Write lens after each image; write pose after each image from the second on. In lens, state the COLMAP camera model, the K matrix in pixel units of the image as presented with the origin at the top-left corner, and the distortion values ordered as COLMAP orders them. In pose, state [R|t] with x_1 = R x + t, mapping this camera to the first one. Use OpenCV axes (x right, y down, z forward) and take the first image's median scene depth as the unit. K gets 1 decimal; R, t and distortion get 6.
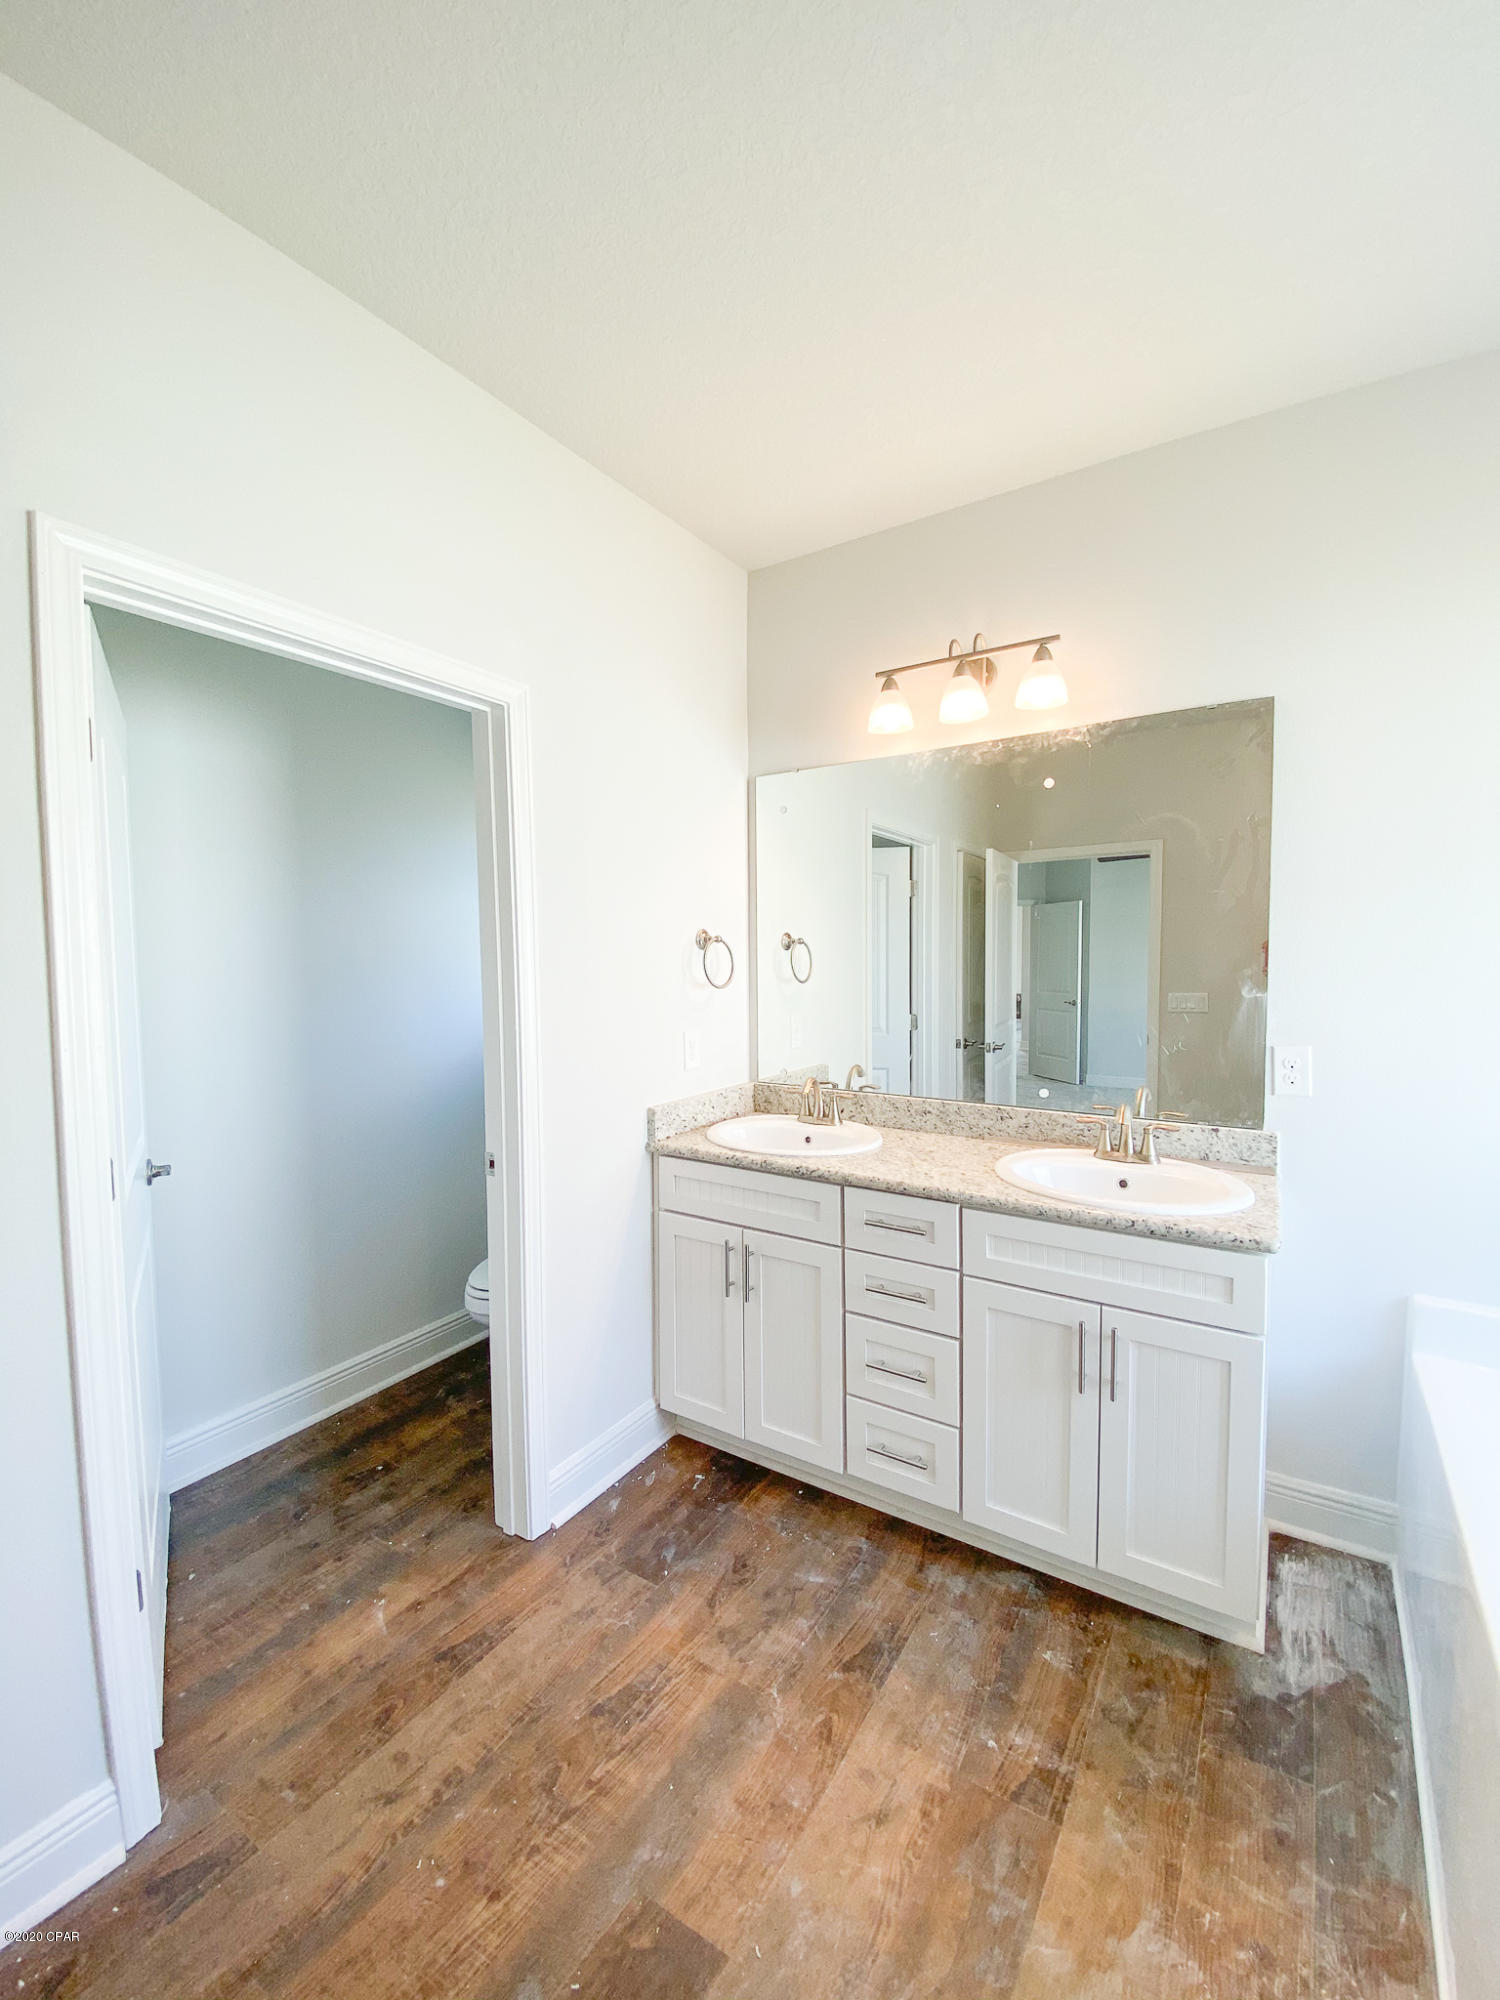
lens RADIAL K [[815.4, 0, 752.9], [0, 815.4, 996.6], [0, 0, 1]] dist [0.018007, -0.019217]
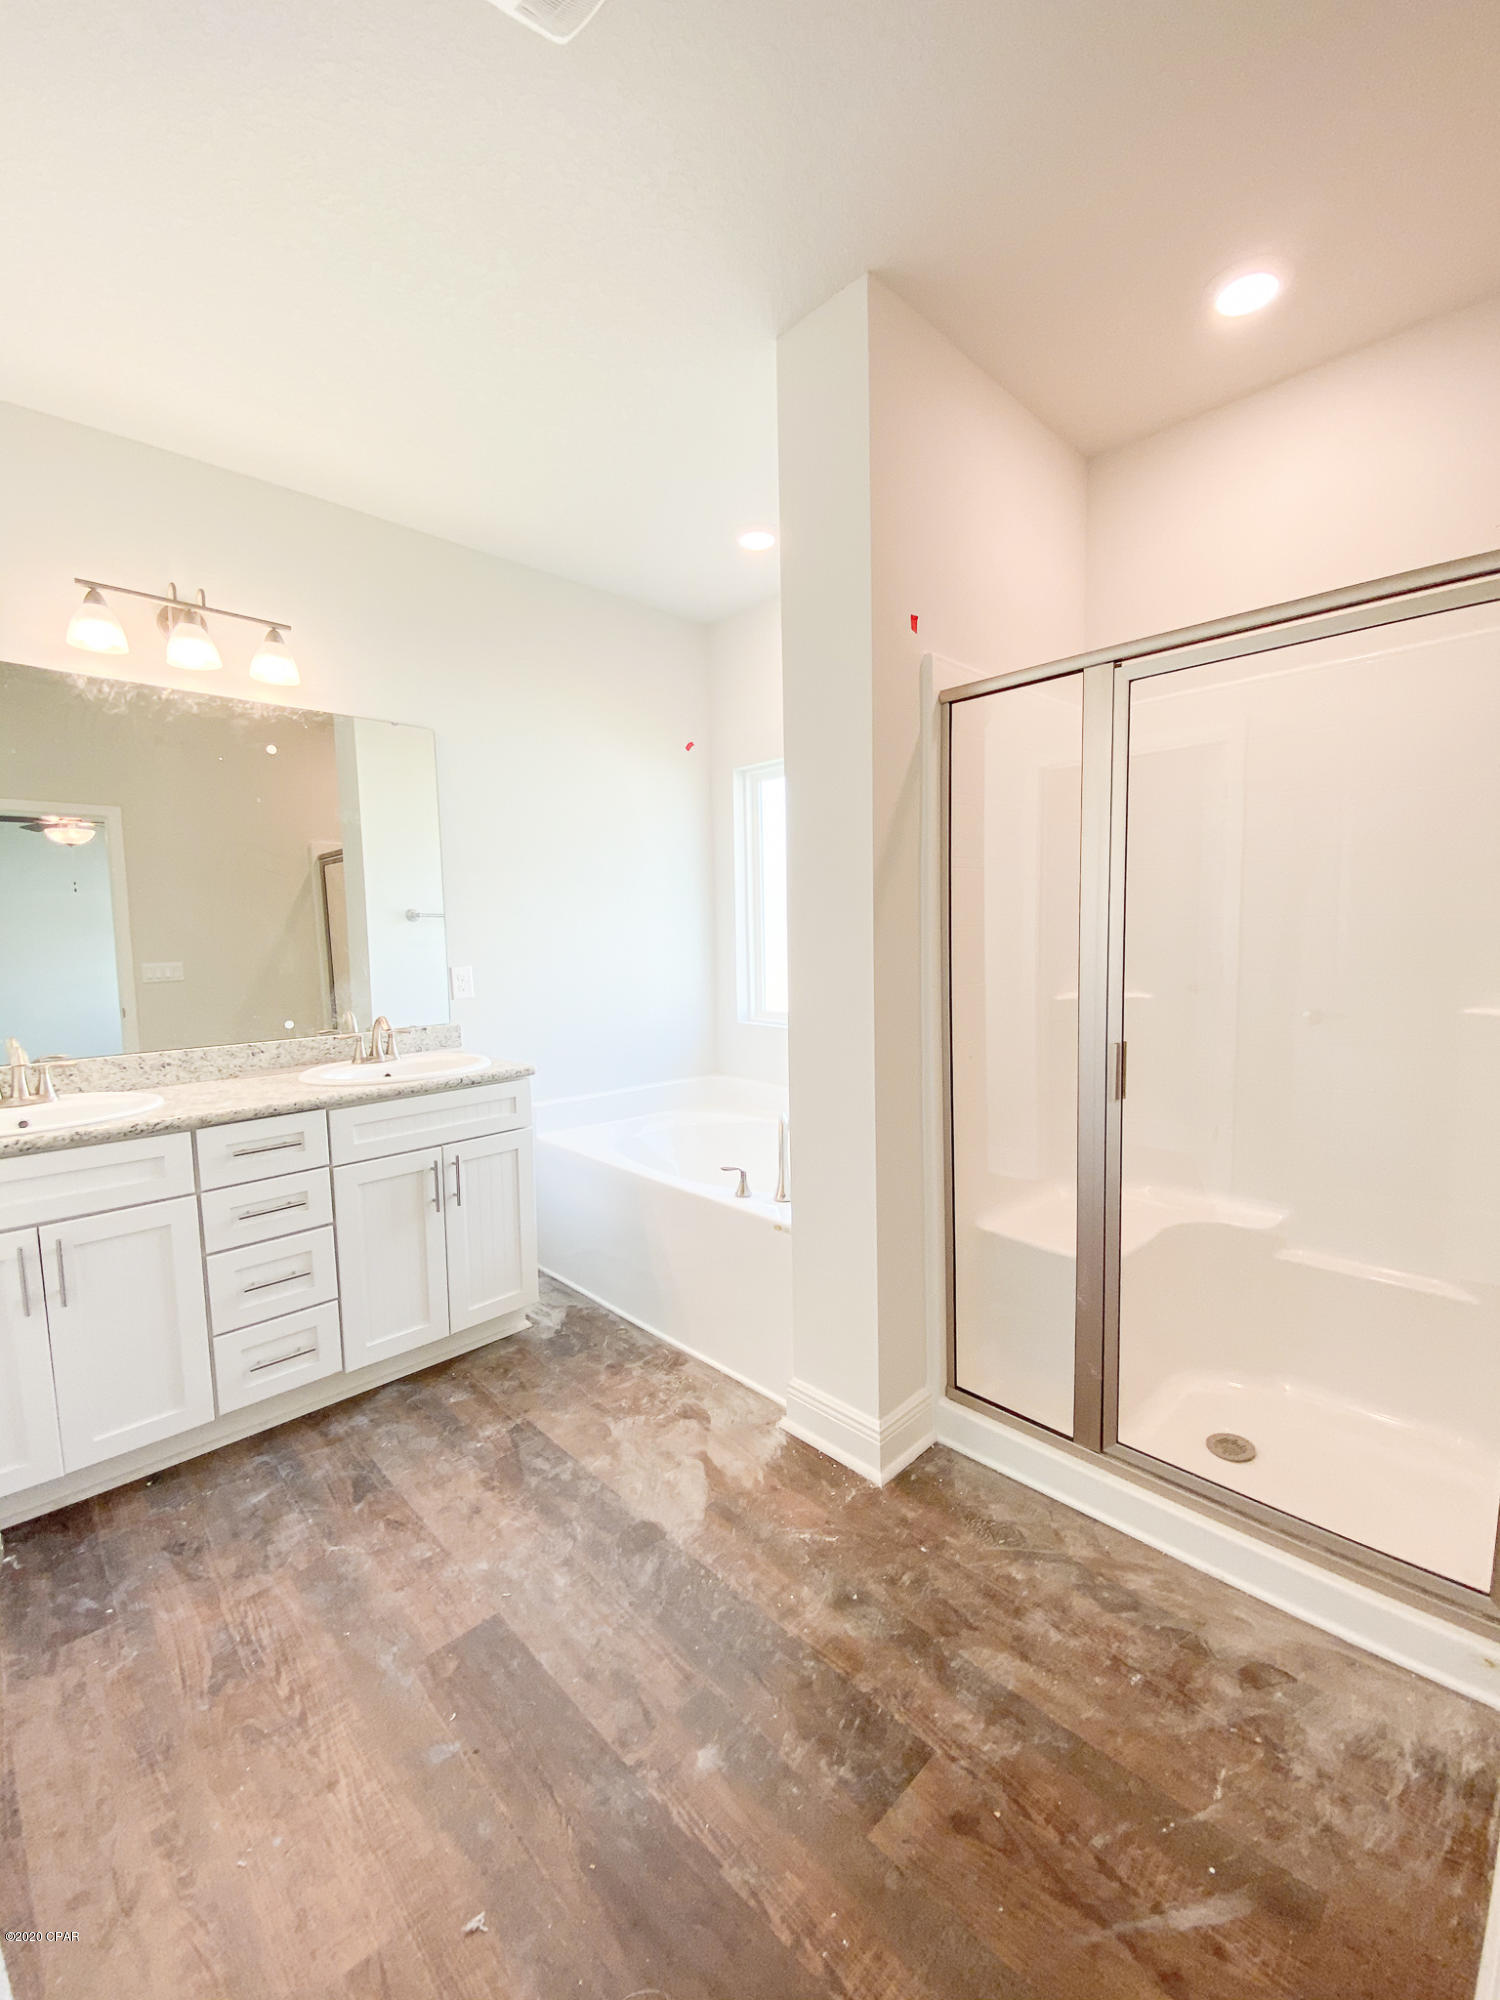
lens RADIAL K [[820.3, 0, 754.8], [0, 820.3, 996.4], [0, 0, 1]] dist [0.014035, -0.017438]
pose [[0.224740, -0.072055, 0.971751, -0.861909], [0.066460, 0.996073, 0.058488, 0.078339], [-0.972150, 0.051438, 0.228647, 0.151049]]
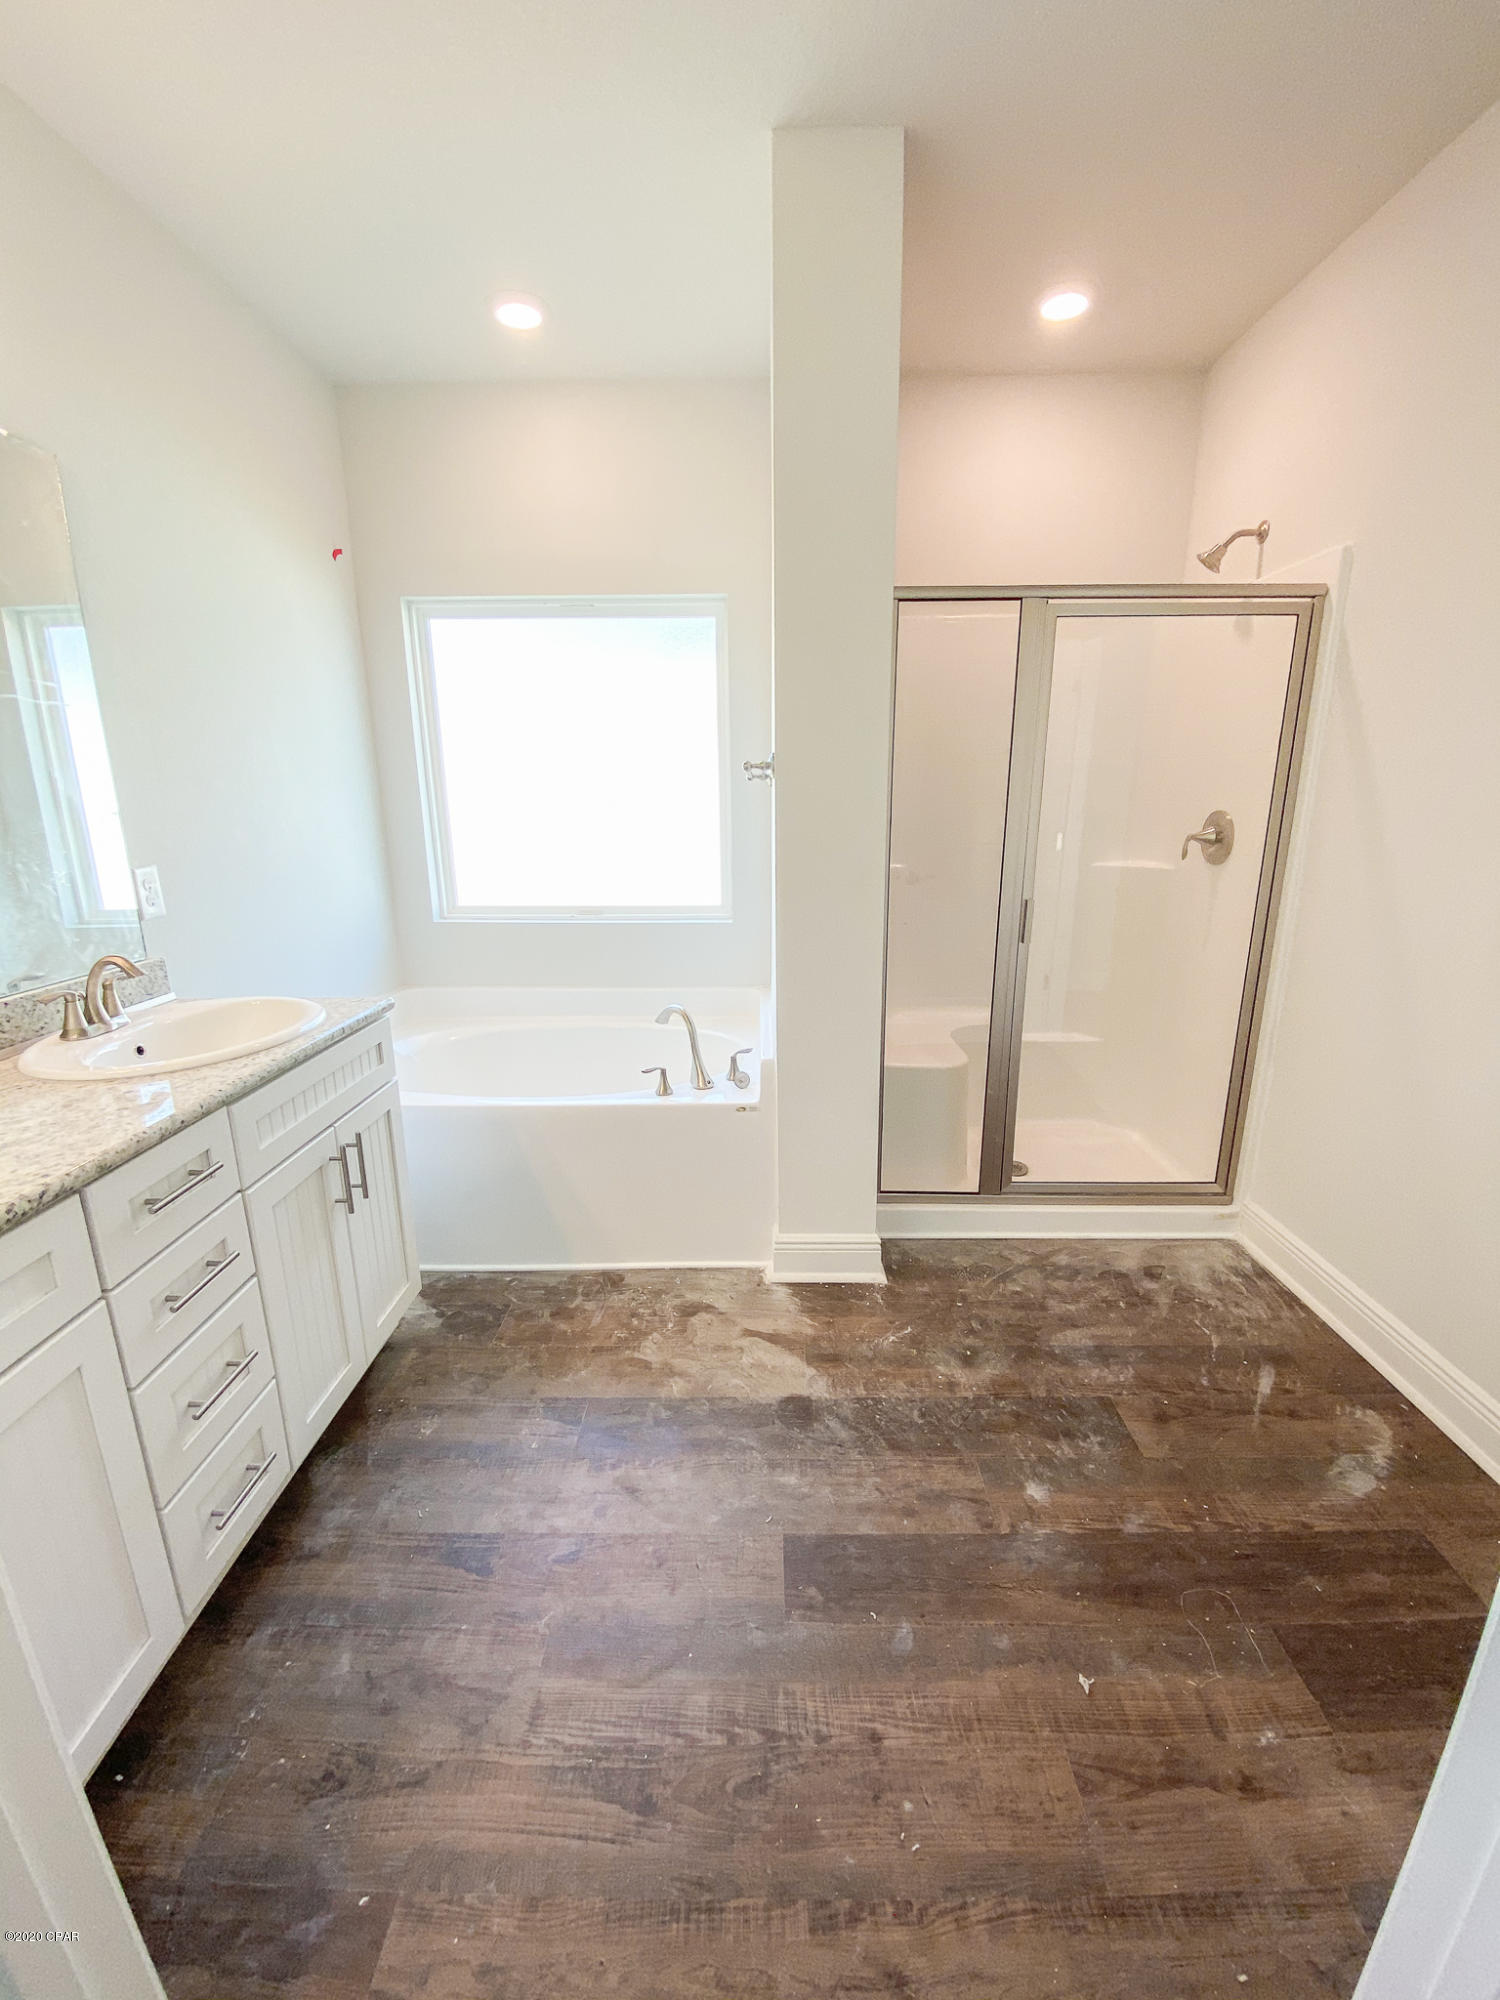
lens RADIAL K [[820.3, 0, 754.8], [0, 820.3, 996.4], [0, 0, 1]] dist [0.014035, -0.017438]
pose [[-0.533599, -0.186063, 0.825017, -0.680043], [0.056965, 0.965377, 0.254561, 0.002866], [-0.843817, 0.182831, -0.504526, 1.115702]]
